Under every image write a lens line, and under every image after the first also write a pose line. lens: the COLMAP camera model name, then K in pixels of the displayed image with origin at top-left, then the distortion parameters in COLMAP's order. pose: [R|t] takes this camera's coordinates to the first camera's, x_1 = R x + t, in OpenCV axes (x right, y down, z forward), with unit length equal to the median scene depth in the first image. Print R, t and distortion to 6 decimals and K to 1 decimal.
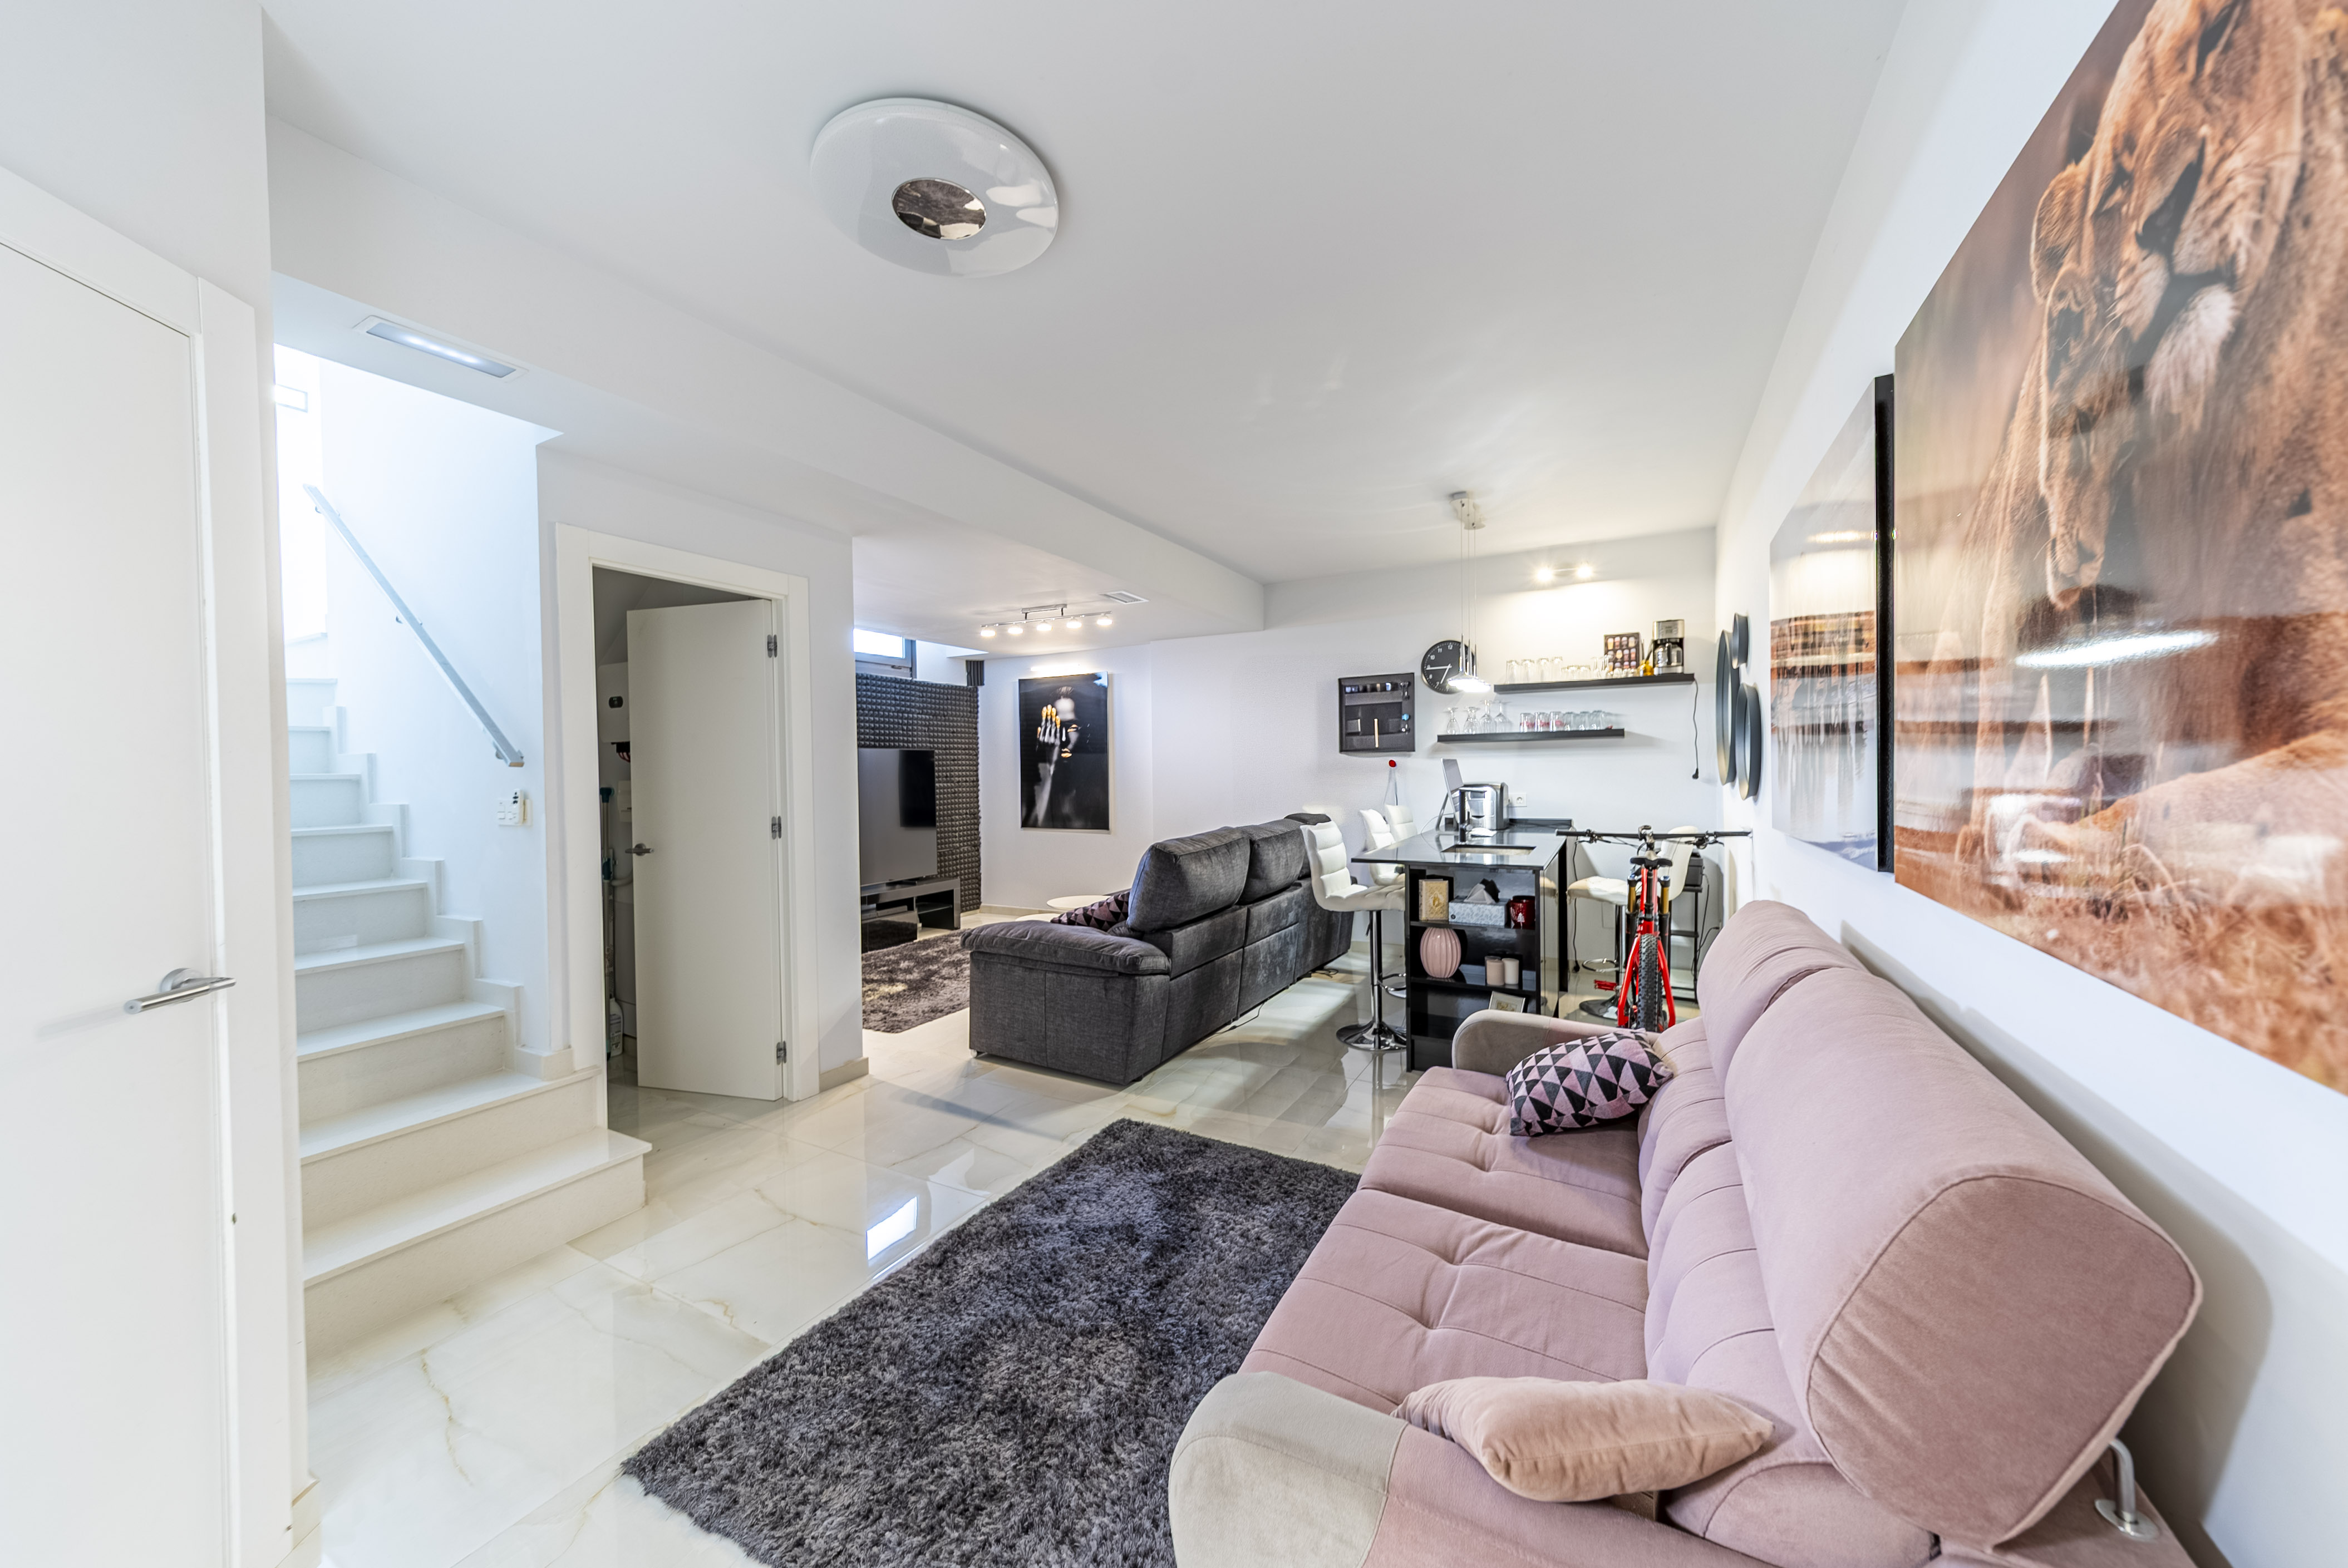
lens RADIAL K [[823.1, 0, 1161.9], [0, 823.1, 783.5], [0, 0, 1]] dist [0.008845, -0.000939]
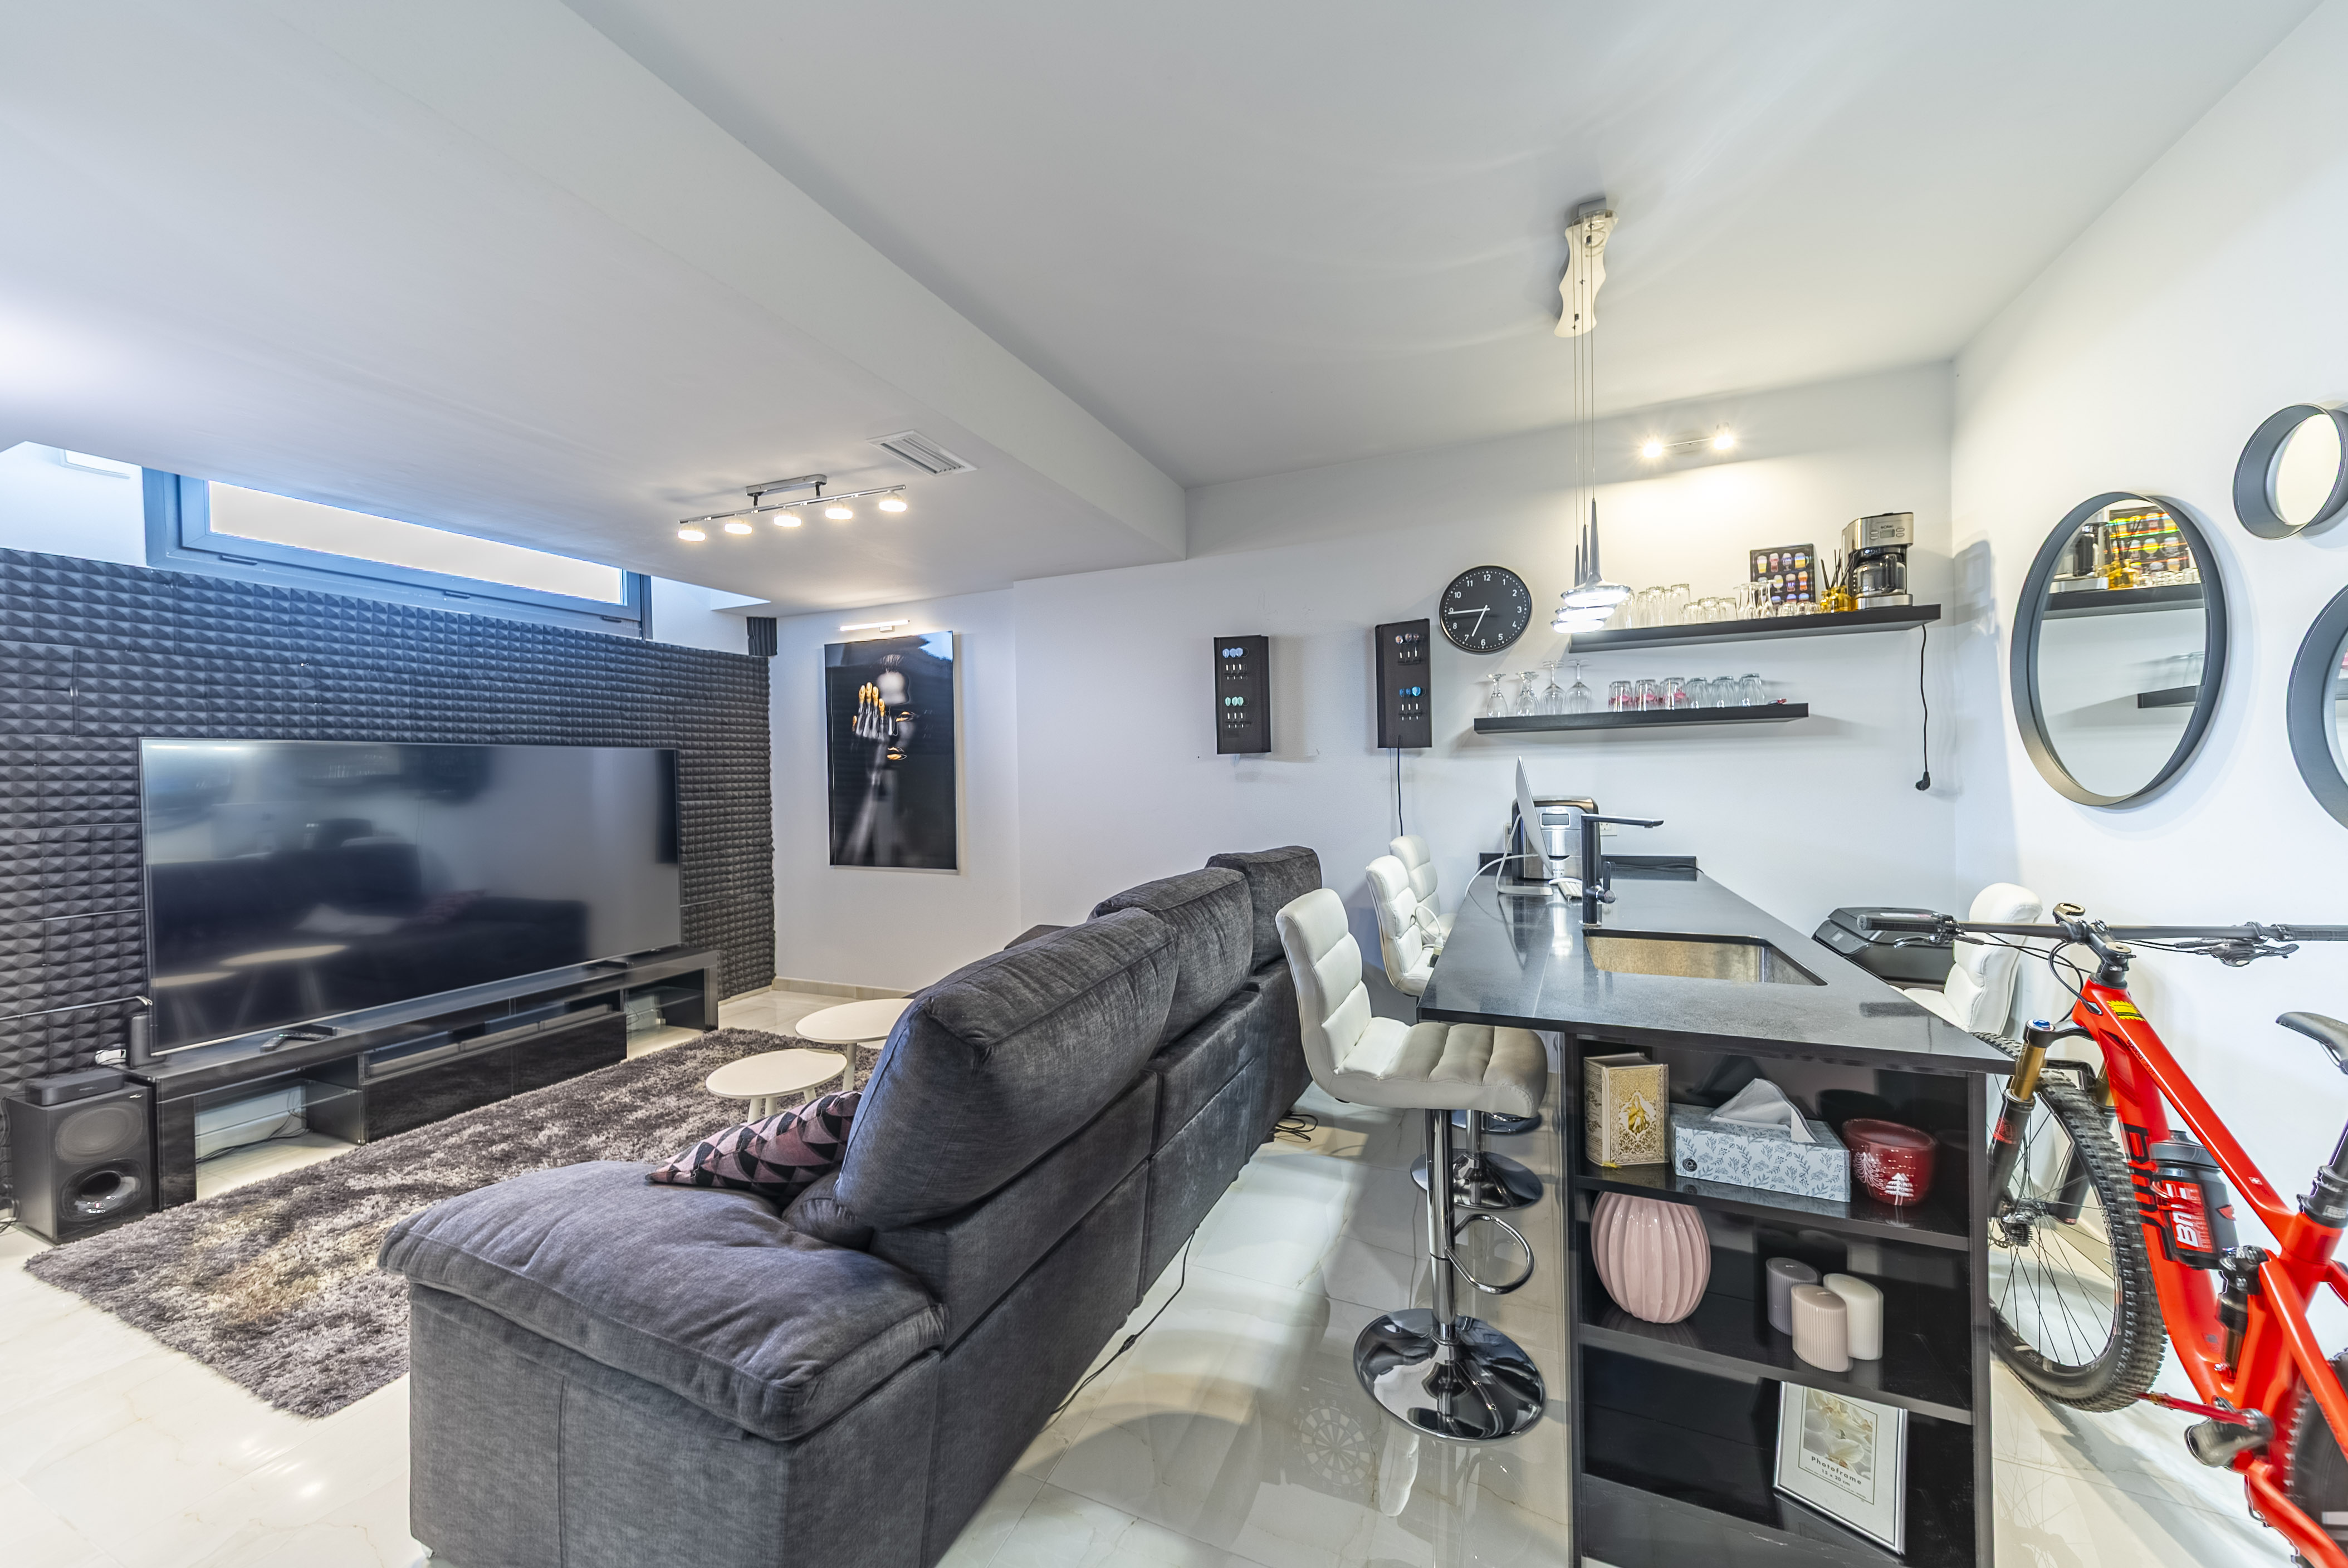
lens RADIAL K [[823.1, 0, 1170.4], [0, 823.1, 785.3], [0, 0, 1]] dist [0.008845, -0.000939]
pose [[0.994269, -0.006456, 0.106709, 0.047077], [0.007006, 0.999964, -0.004774, -0.008549], [-0.106674, 0.005494, 0.994279, 0.409679]]
